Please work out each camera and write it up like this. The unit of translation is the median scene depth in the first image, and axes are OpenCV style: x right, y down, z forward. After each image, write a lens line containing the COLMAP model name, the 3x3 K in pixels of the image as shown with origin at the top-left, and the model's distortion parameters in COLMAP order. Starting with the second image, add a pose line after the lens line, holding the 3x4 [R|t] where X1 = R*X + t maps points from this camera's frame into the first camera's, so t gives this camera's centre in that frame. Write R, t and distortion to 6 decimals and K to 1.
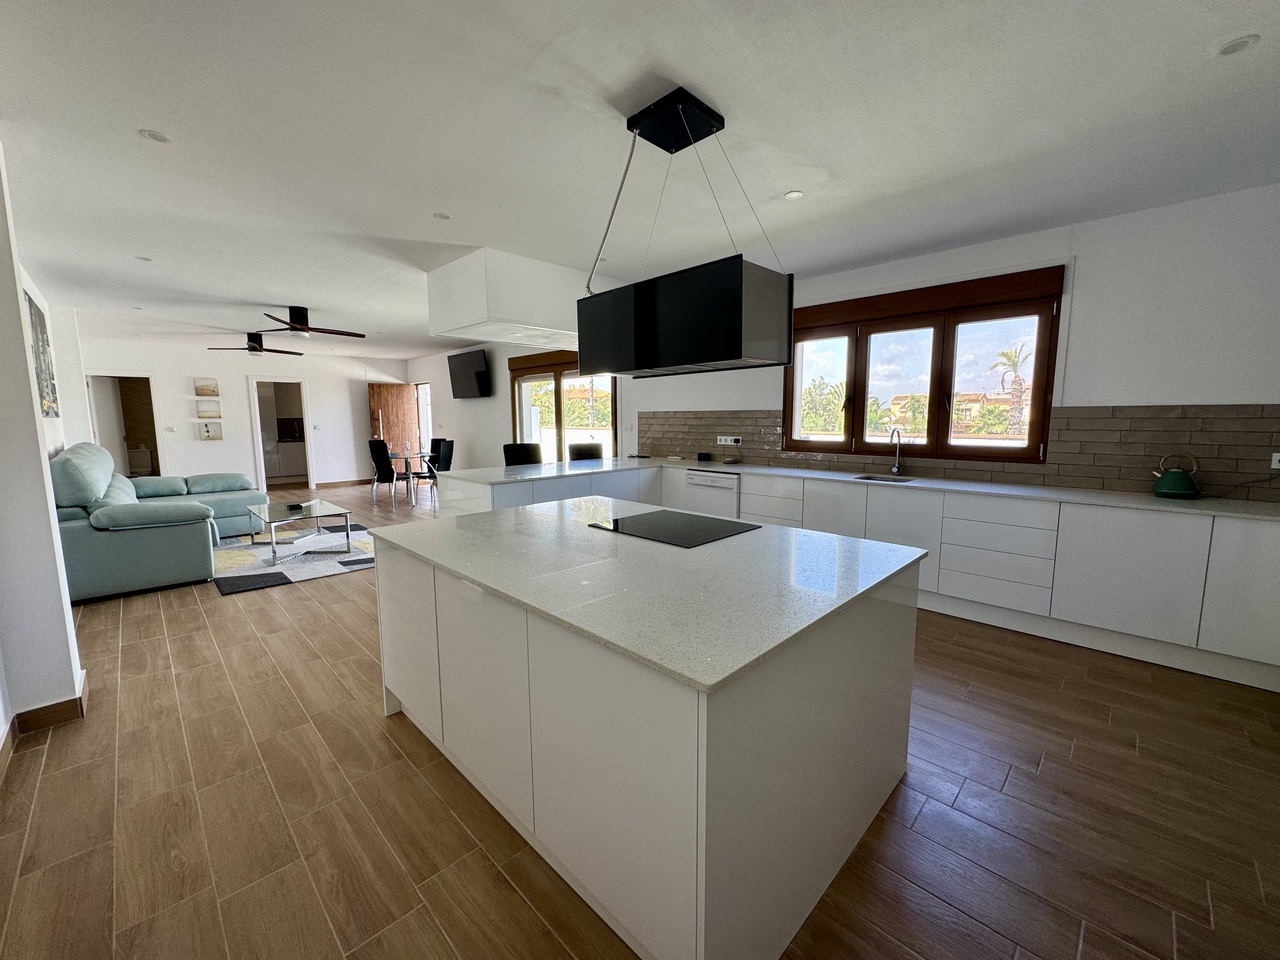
lens RADIAL K [[512.2, 0, 643.7], [0, 512.2, 480.8], [0, 0, 1]] dist [-0.005790, -0.000078]
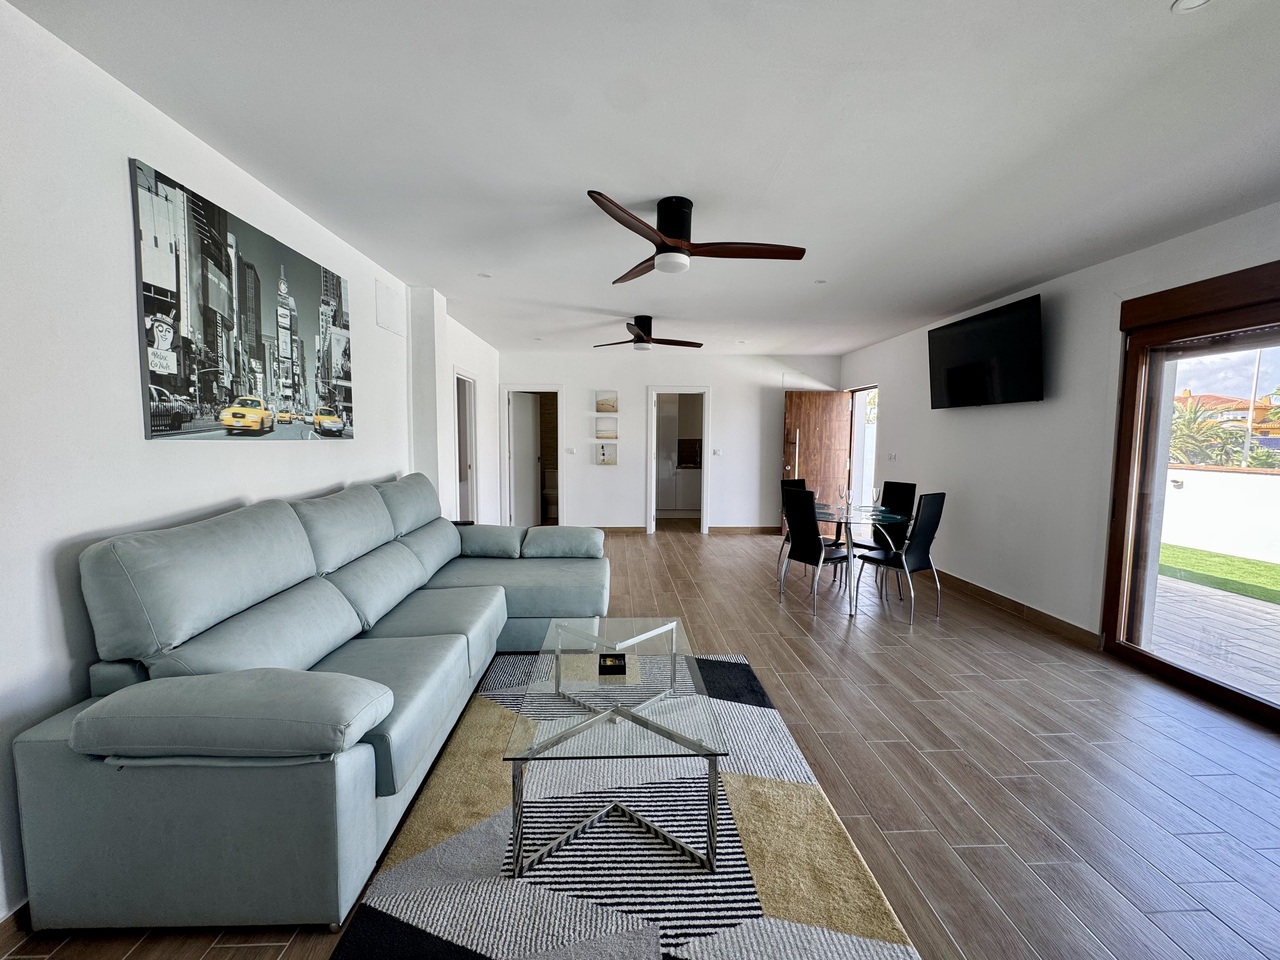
lens RADIAL K [[512.2, 0, 639.8], [0, 512.2, 479.0], [0, 0, 1]] dist [-0.005790, -0.000078]
pose [[0.733679, 0.067561, -0.676129, -0.294954], [-0.096200, 0.995350, -0.004929, -0.070996], [0.672652, 0.068660, 0.736767, 0.518320]]
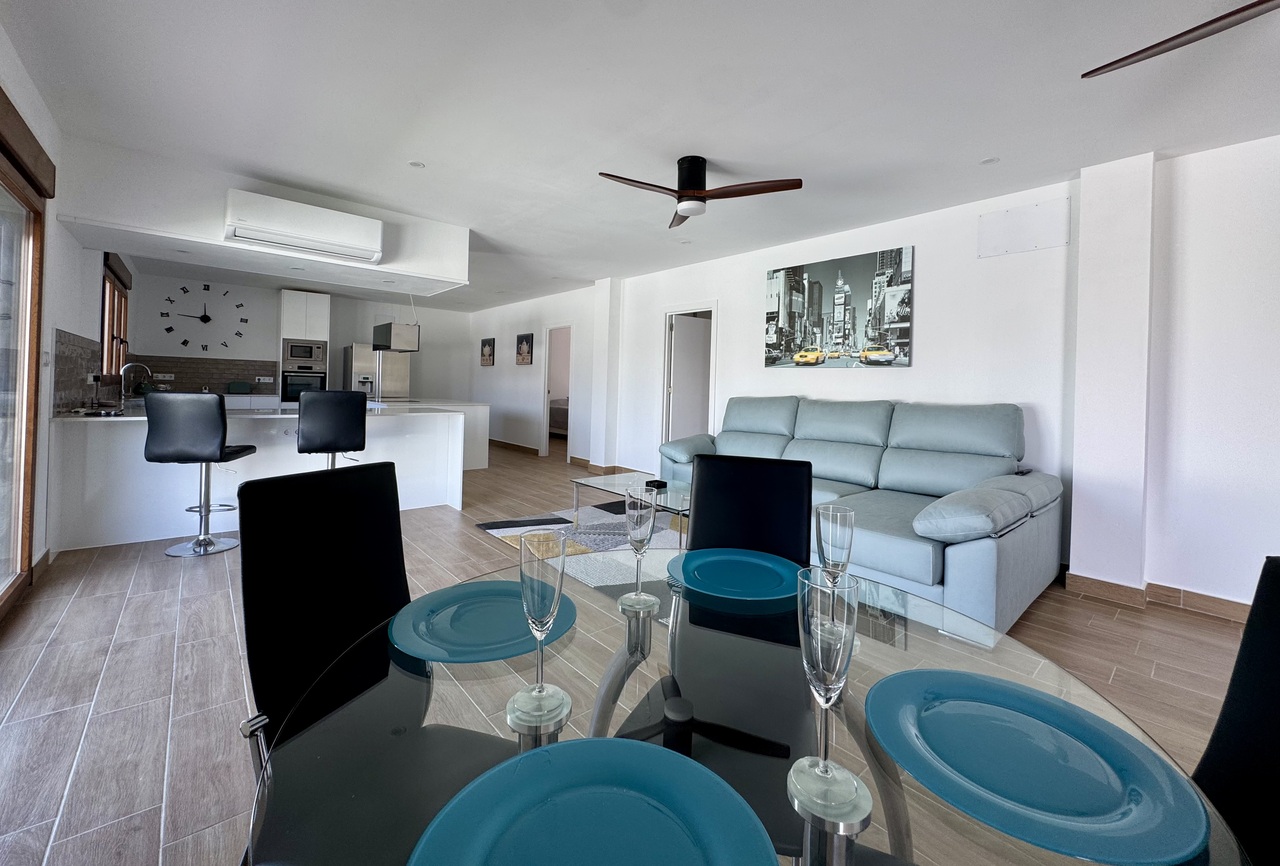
lens RADIAL K [[511.1, 0, 641.0], [0, 511.1, 384.1], [0, 0, 1]] dist [-0.002597, -0.001095]
pose [[-0.996904, -0.023264, 0.075114, -0.526599], [-0.014110, 0.992653, 0.120174, -0.127934], [-0.077357, 0.118742, -0.989907, 1.250422]]
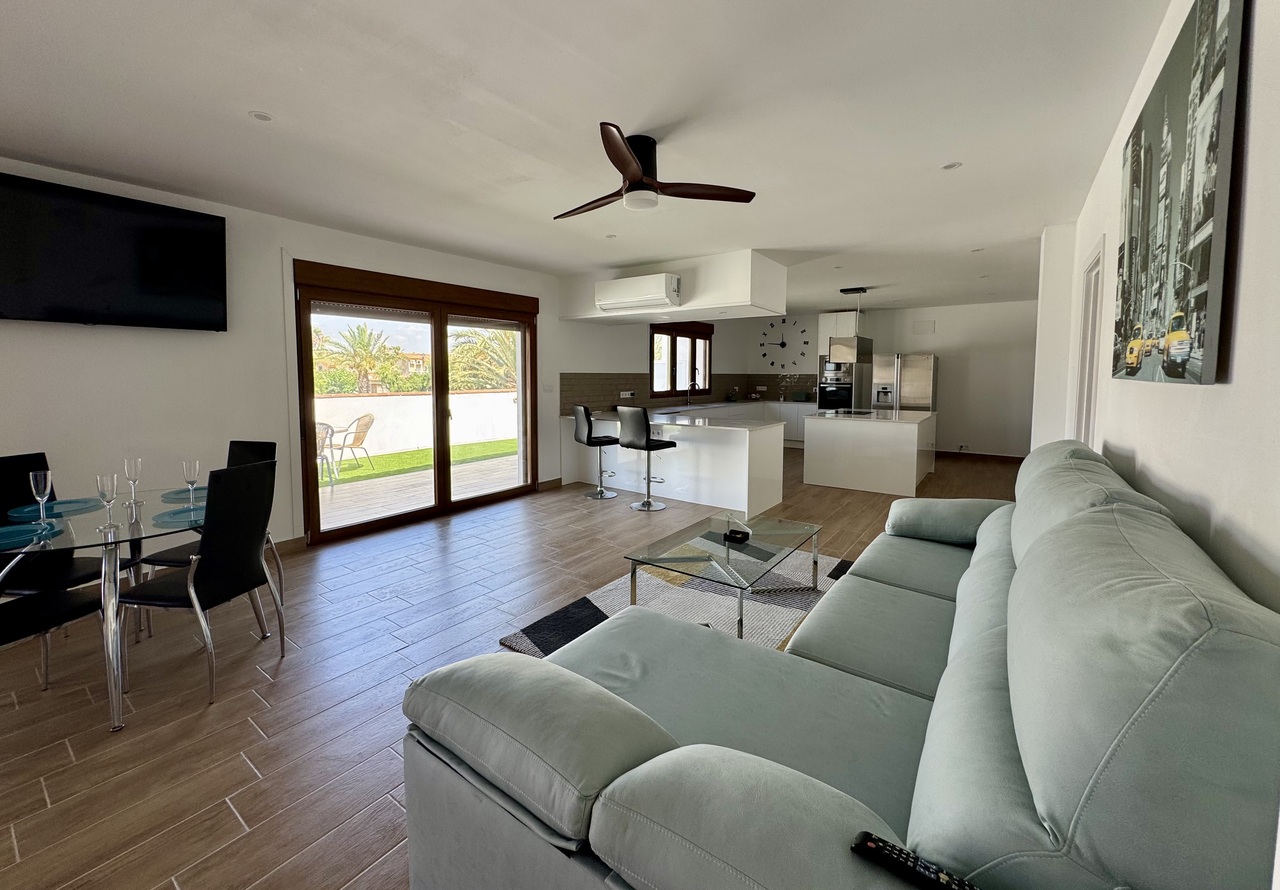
lens RADIAL K [[511.5, 0, 640.0], [0, 511.5, 410.8], [0, 0, 1]] dist [-0.004151, -0.000201]
pose [[-0.148059, -0.065563, 0.986803, -0.900824], [0.123358, 0.988784, 0.084203, -0.109380], [-0.981255, 0.134197, -0.138311, 0.860070]]
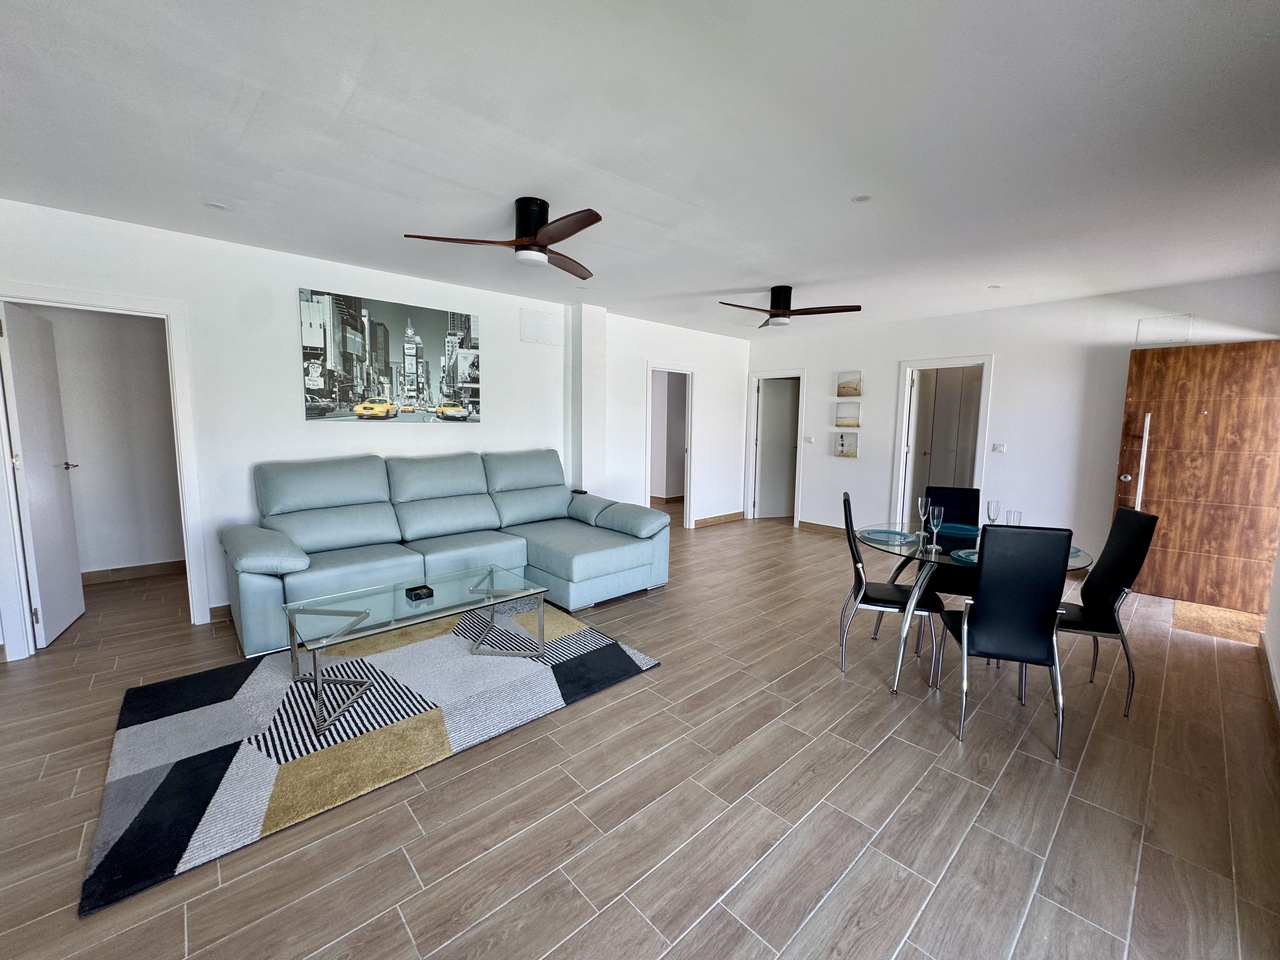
lens RADIAL K [[512.2, 0, 637.3], [0, 512.2, 478.0], [0, 0, 1]] dist [-0.005790, -0.000078]
pose [[-0.055222, 0.114753, -0.991858, -0.130069], [-0.135819, 0.983277, 0.121322, -0.120729], [0.989194, 0.141413, -0.038713, 0.907763]]
